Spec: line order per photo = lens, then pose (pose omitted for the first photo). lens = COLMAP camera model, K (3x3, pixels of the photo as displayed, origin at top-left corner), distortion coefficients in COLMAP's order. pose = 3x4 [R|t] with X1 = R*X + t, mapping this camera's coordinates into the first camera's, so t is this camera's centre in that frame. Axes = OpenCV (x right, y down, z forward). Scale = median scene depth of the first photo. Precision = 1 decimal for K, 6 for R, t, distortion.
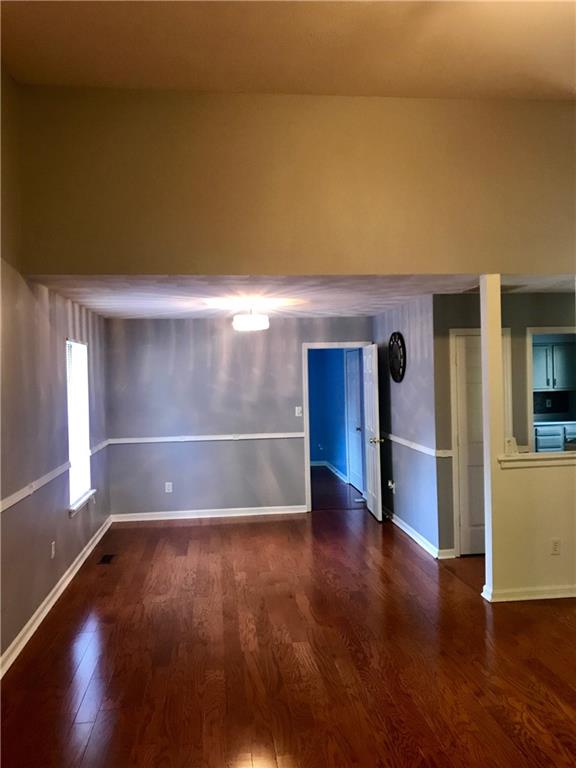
lens RADIAL K [[636.8, 0, 288.0], [0, 636.8, 384.0], [0, 0, 1]] dist [0.048482, -0.060231]
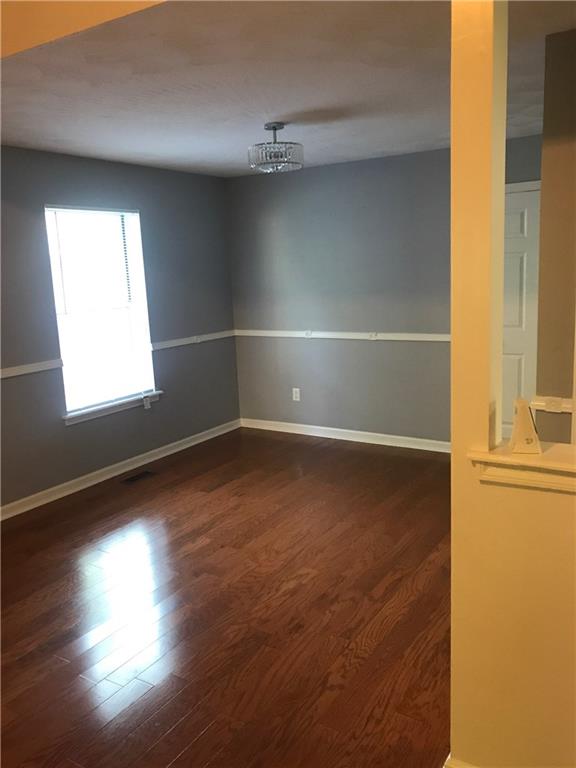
lens RADIAL K [[629.6, 0, 288.0], [0, 629.6, 384.0], [0, 0, 1]] dist [0.067330, -0.205792]
pose [[0.780069, 0.103767, -0.617029, 0.379603], [0.015986, 0.982525, 0.185443, 0.006264], [0.625489, -0.154523, 0.764778, 0.537538]]
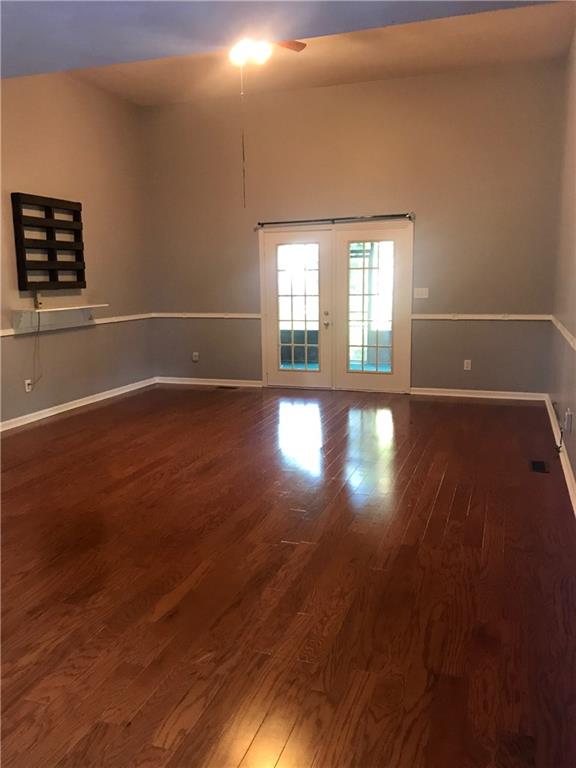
lens RADIAL K [[636.8, 0, 288.0], [0, 636.8, 384.0], [0, 0, 1]] dist [0.048482, -0.060231]
pose [[-0.902504, -0.041032, 0.428722, -0.279233], [0.037714, 0.984098, 0.173577, 0.025292], [-0.429027, 0.172822, -0.886605, 1.210721]]
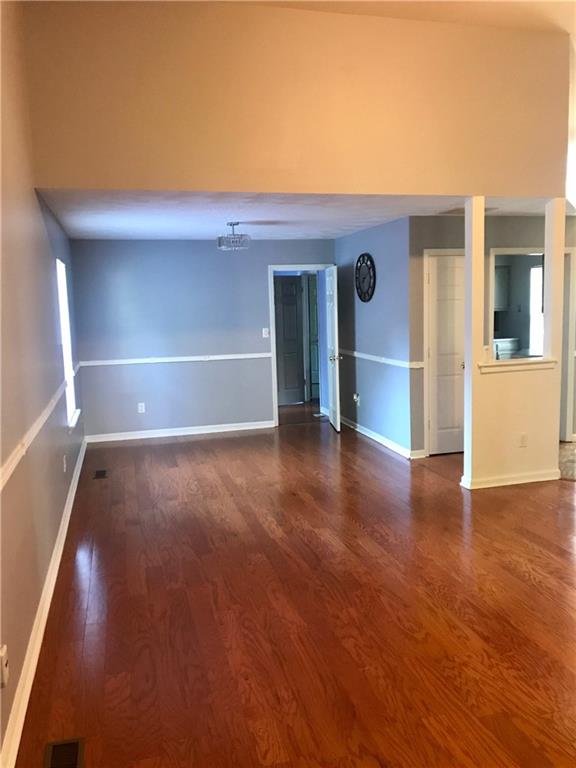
lens RADIAL K [[629.6, 0, 288.0], [0, 629.6, 384.0], [0, 0, 1]] dist [0.067330, -0.205792]
pose [[0.989200, -0.026124, 0.144225, -0.133463], [0.010285, 0.993934, 0.109498, 0.020279], [-0.146210, -0.106832, 0.983468, -0.039033]]
